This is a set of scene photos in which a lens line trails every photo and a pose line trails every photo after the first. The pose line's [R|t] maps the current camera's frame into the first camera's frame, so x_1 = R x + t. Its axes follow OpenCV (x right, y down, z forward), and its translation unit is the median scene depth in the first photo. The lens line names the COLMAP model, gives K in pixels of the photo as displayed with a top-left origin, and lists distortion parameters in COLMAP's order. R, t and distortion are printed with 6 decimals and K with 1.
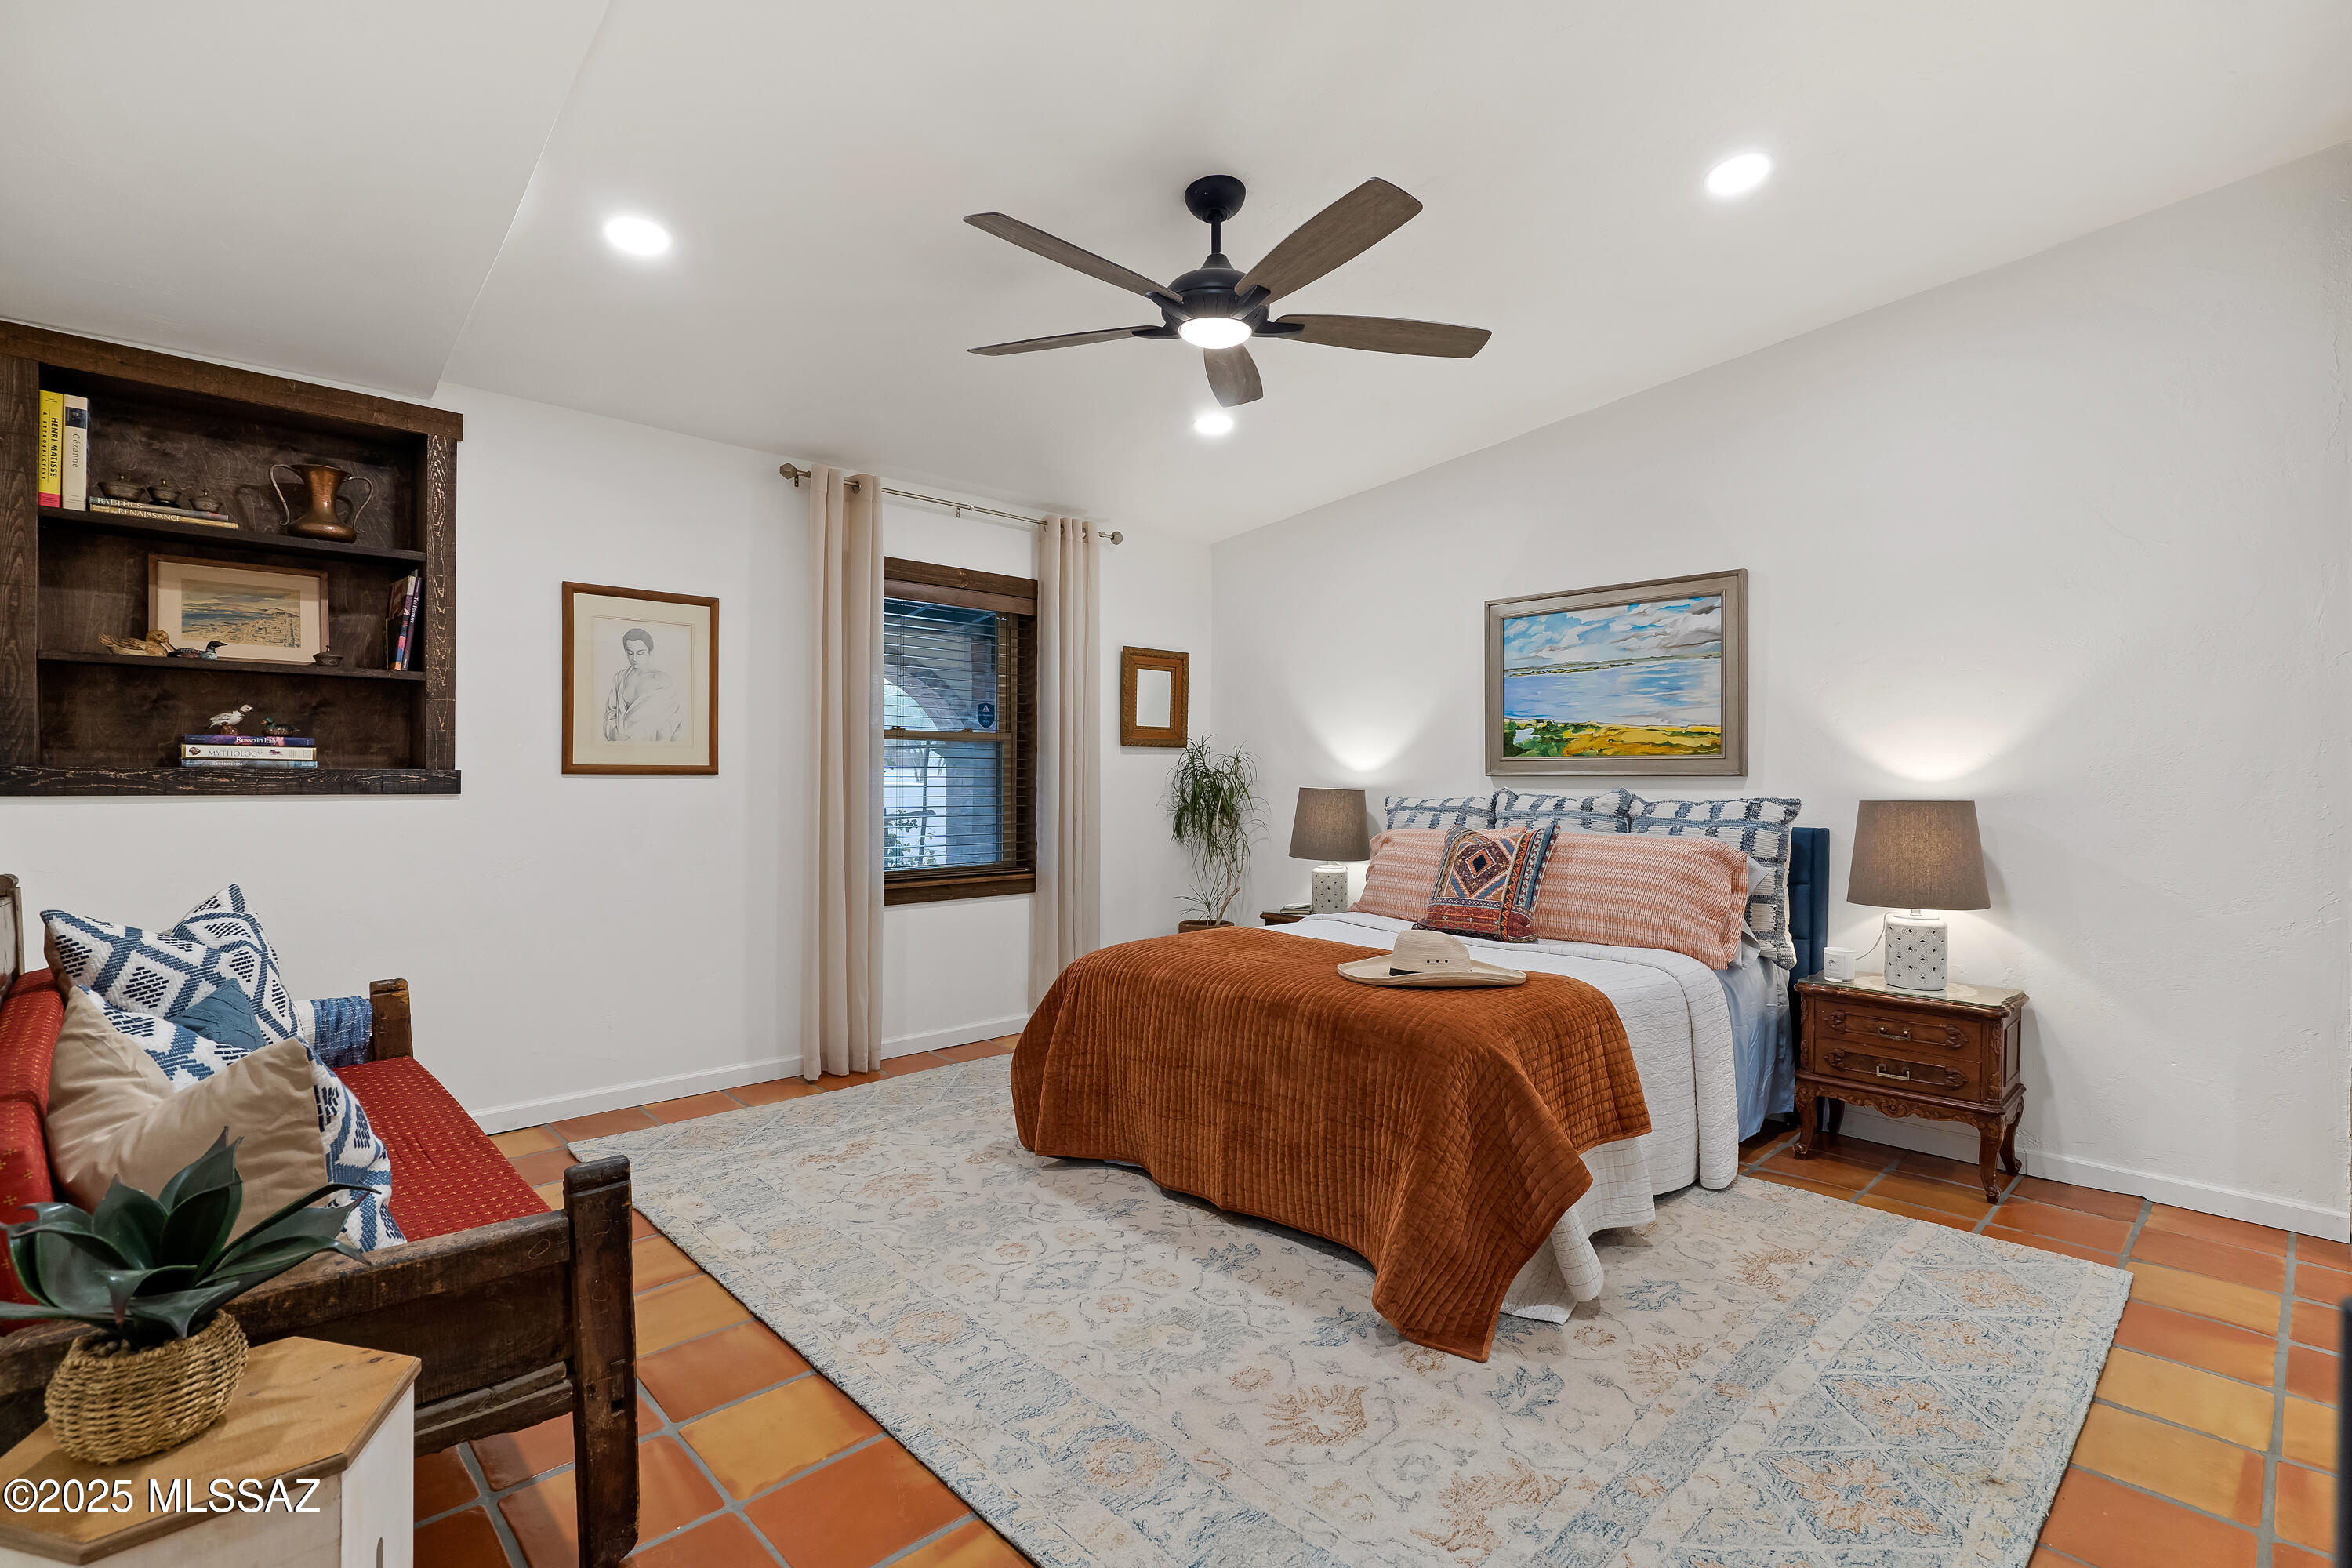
lens RADIAL K [[1096.3, 0, 1171.3], [0, 1096.3, 783.4], [0, 0, 1]] dist [-0.008976, 0.003210]
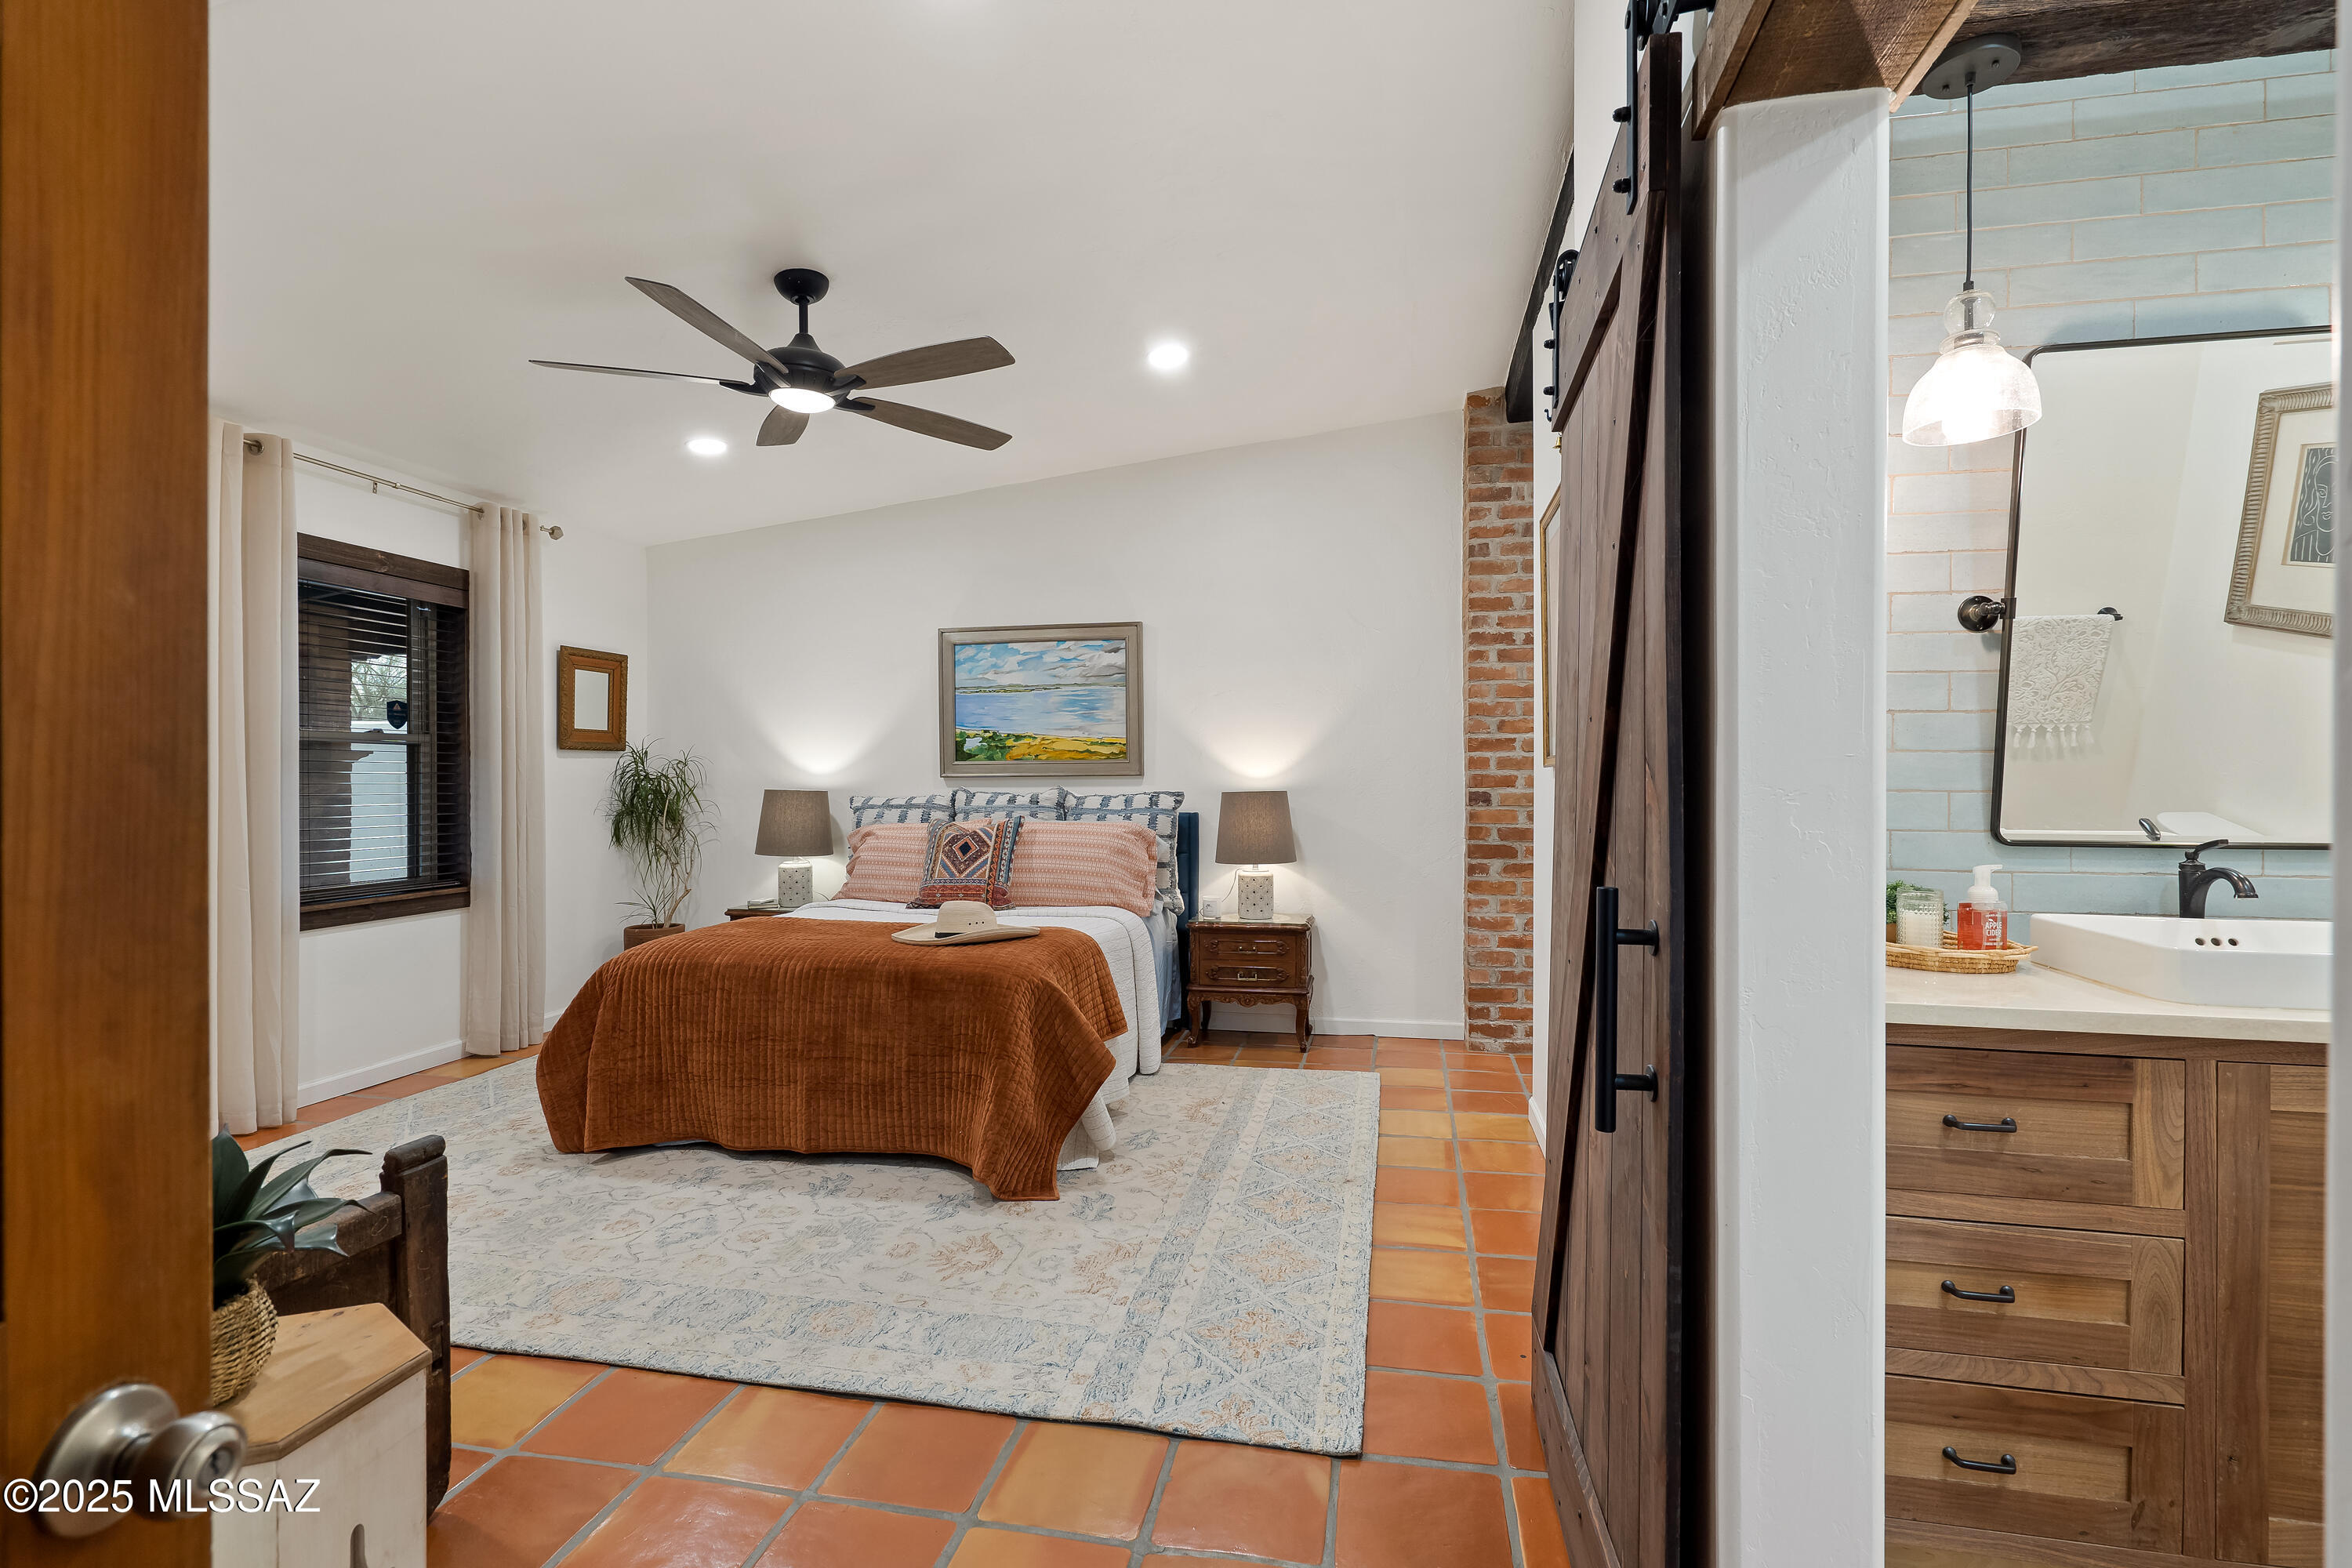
lens RADIAL K [[1096.3, 0, 1170.8], [0, 1096.3, 778.0], [0, 0, 1]] dist [-0.008976, 0.003210]
pose [[0.821028, -0.008519, 0.570825, -0.262965], [0.012128, 0.999923, -0.002521, 0.000048], [-0.570760, 0.008993, 0.821068, -0.154729]]
